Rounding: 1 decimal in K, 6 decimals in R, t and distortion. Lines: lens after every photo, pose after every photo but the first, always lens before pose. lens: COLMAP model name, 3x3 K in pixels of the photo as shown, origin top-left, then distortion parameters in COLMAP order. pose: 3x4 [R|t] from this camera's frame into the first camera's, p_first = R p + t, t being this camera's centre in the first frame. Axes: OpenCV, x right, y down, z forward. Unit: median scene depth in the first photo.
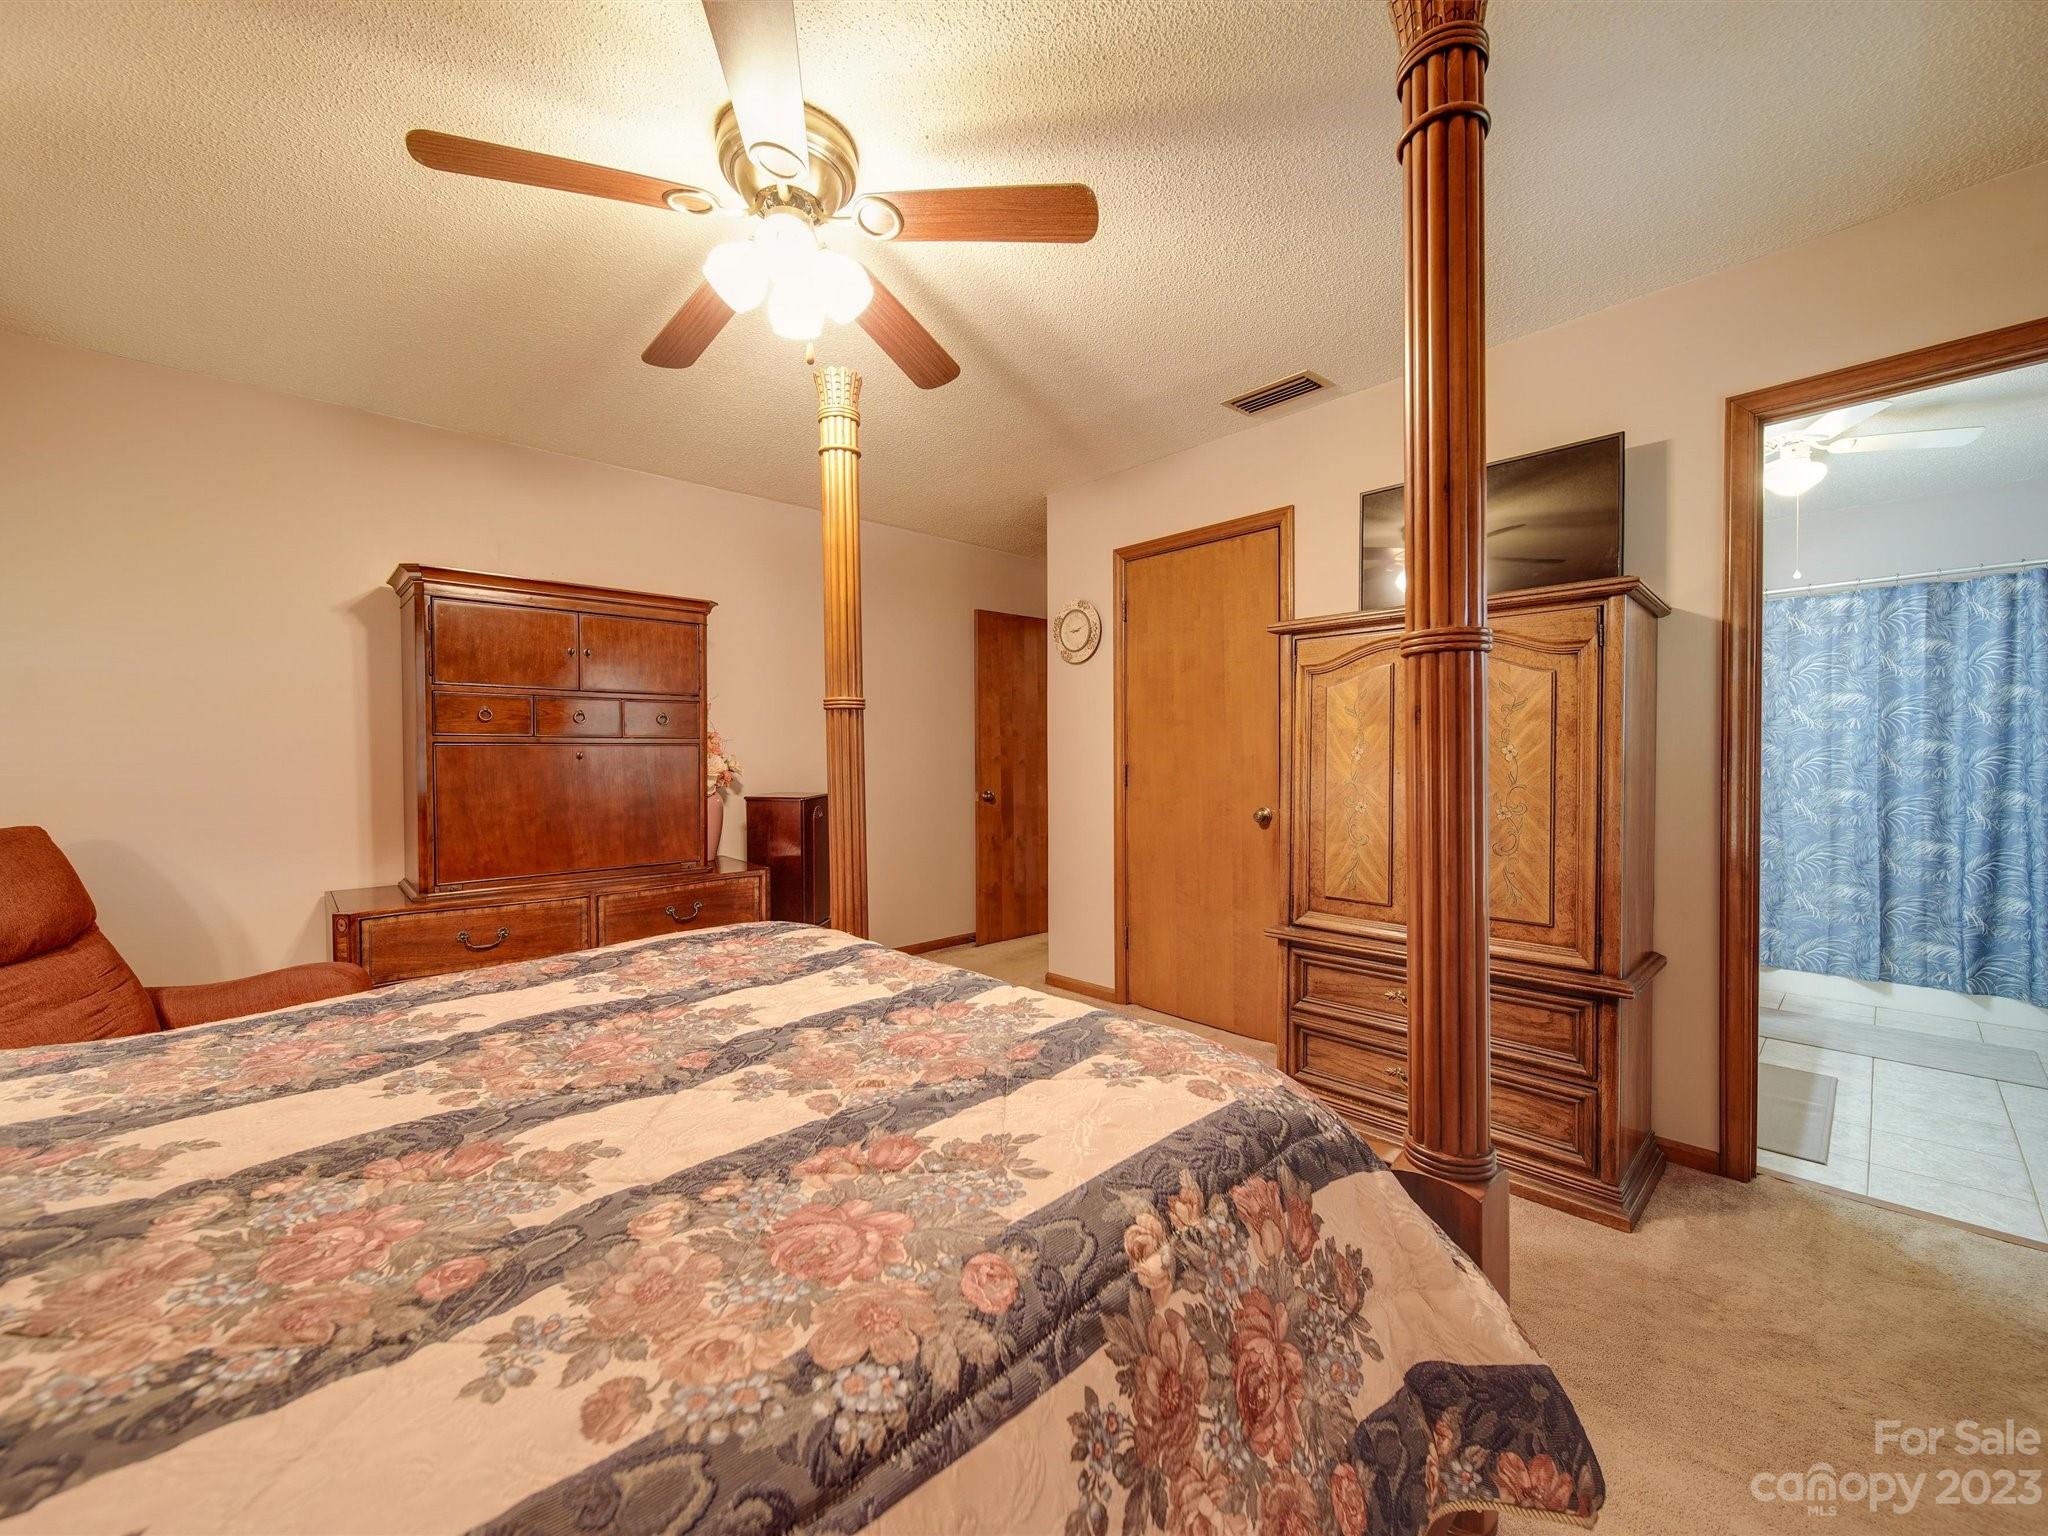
lens RADIAL K [[806.7, 0, 1025.5], [0, 806.7, 766.6], [0, 0, 1]] dist [0.001142, -0.001904]
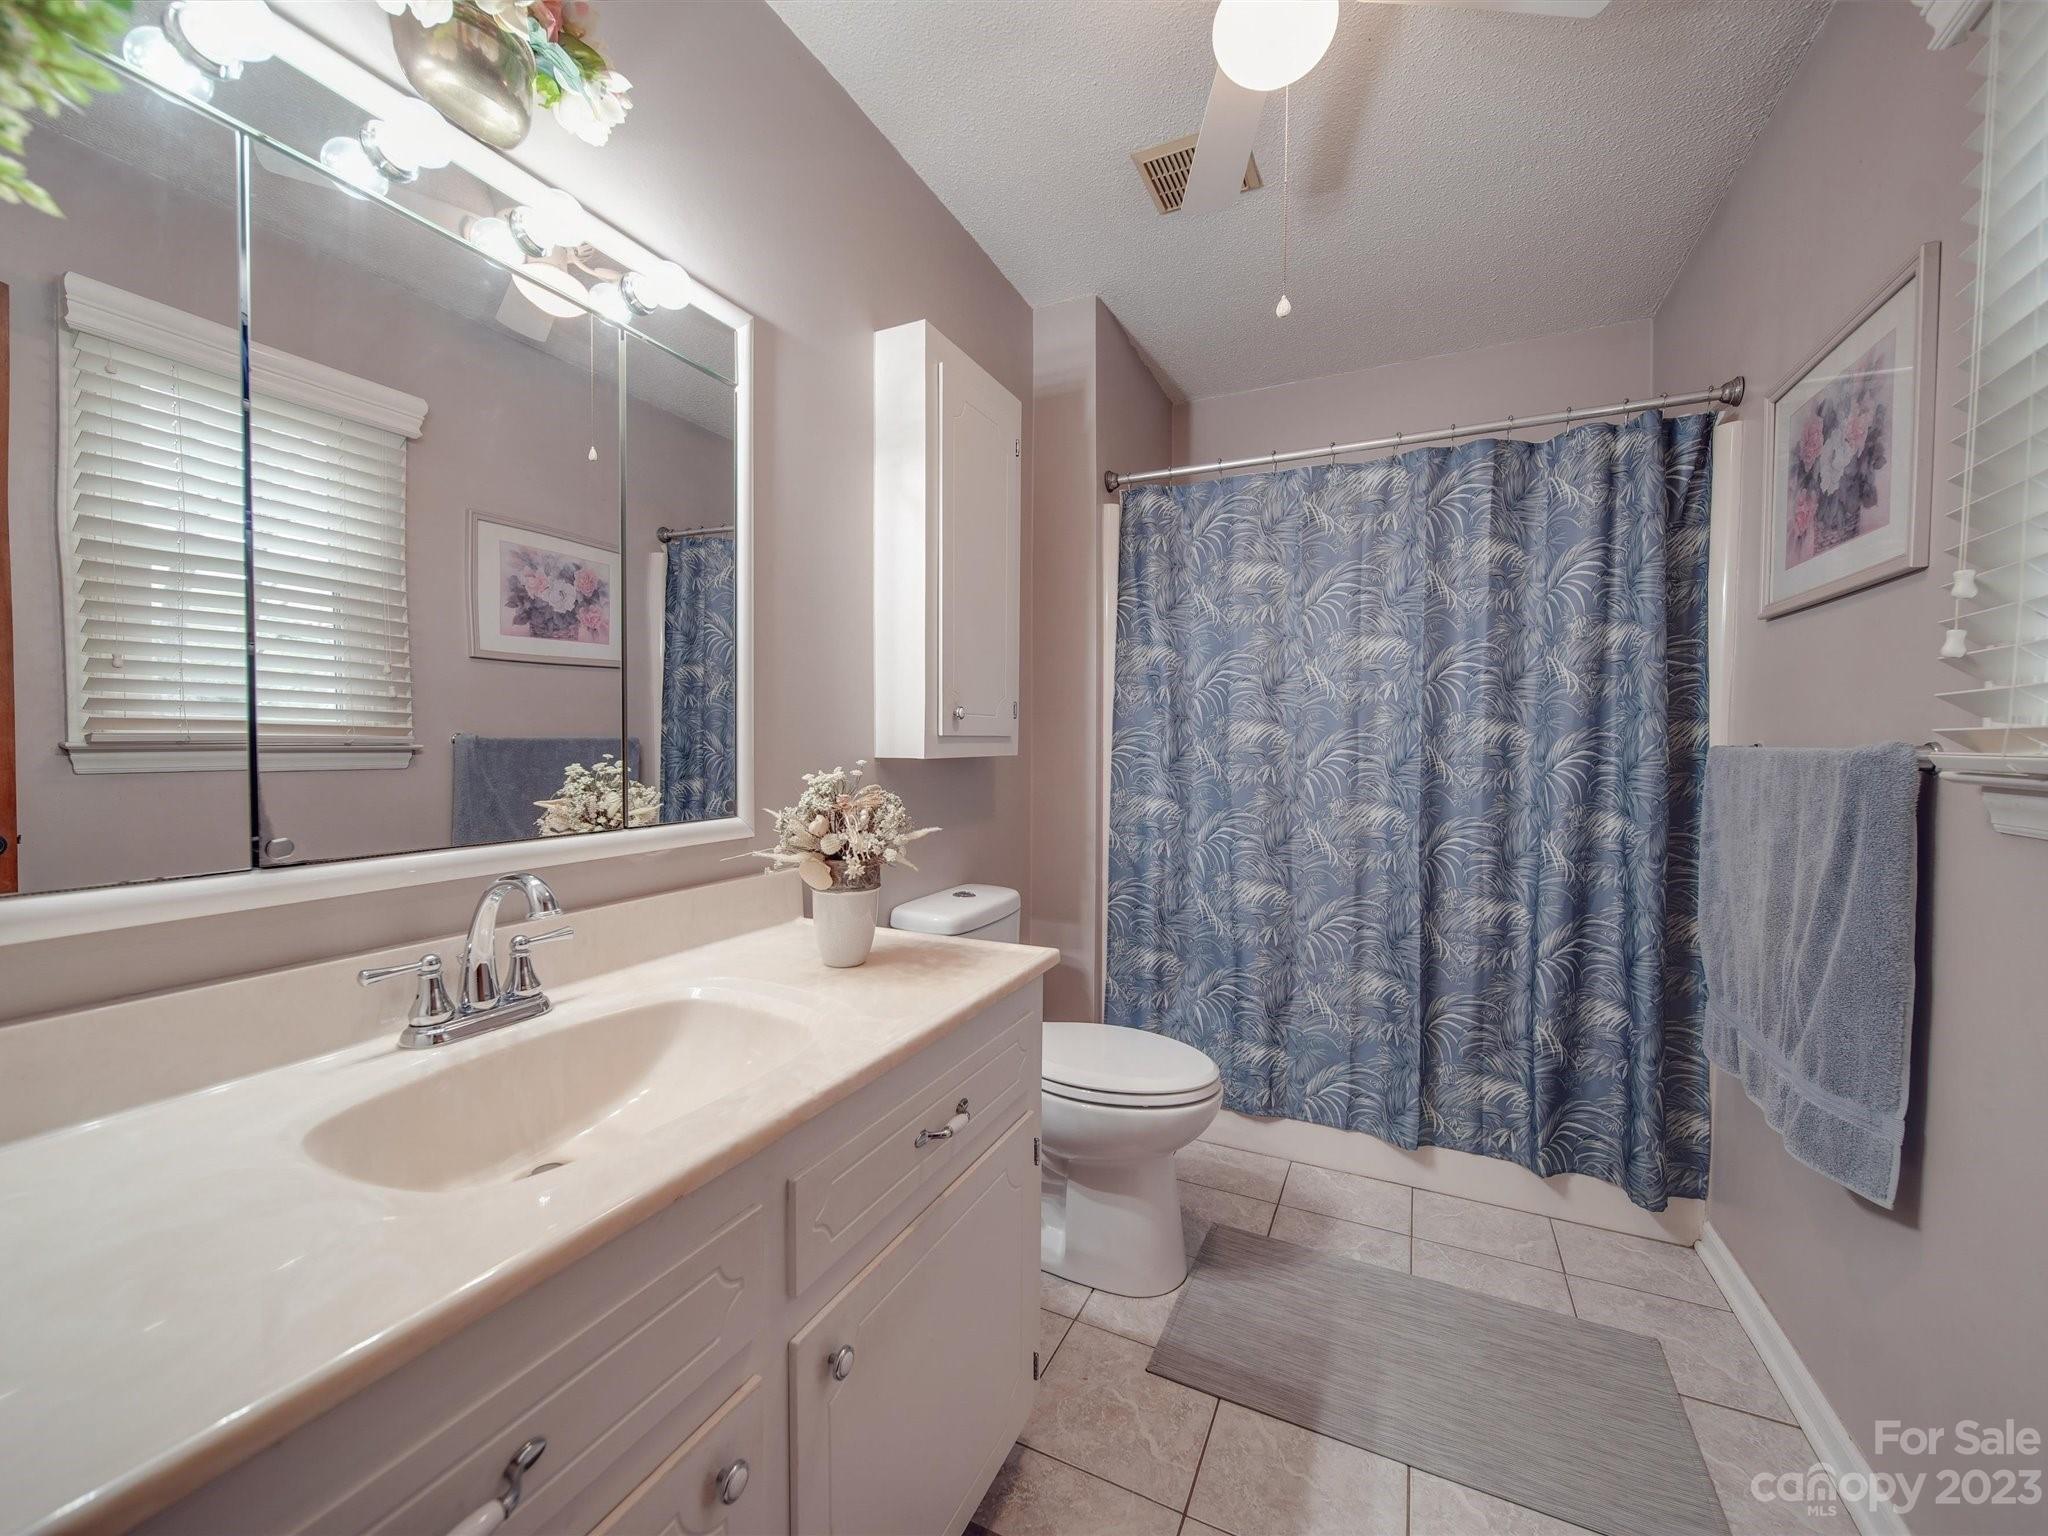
lens RADIAL K [[806.7, 0, 1023.2], [0, 806.7, 764.1], [0, 0, 1]] dist [0.001142, -0.001904]
pose [[0.939382, -0.005019, 0.342835, 0.615471], [-0.003167, 0.999723, 0.023312, -0.014633], [-0.342857, -0.022985, 0.939106, 0.577257]]
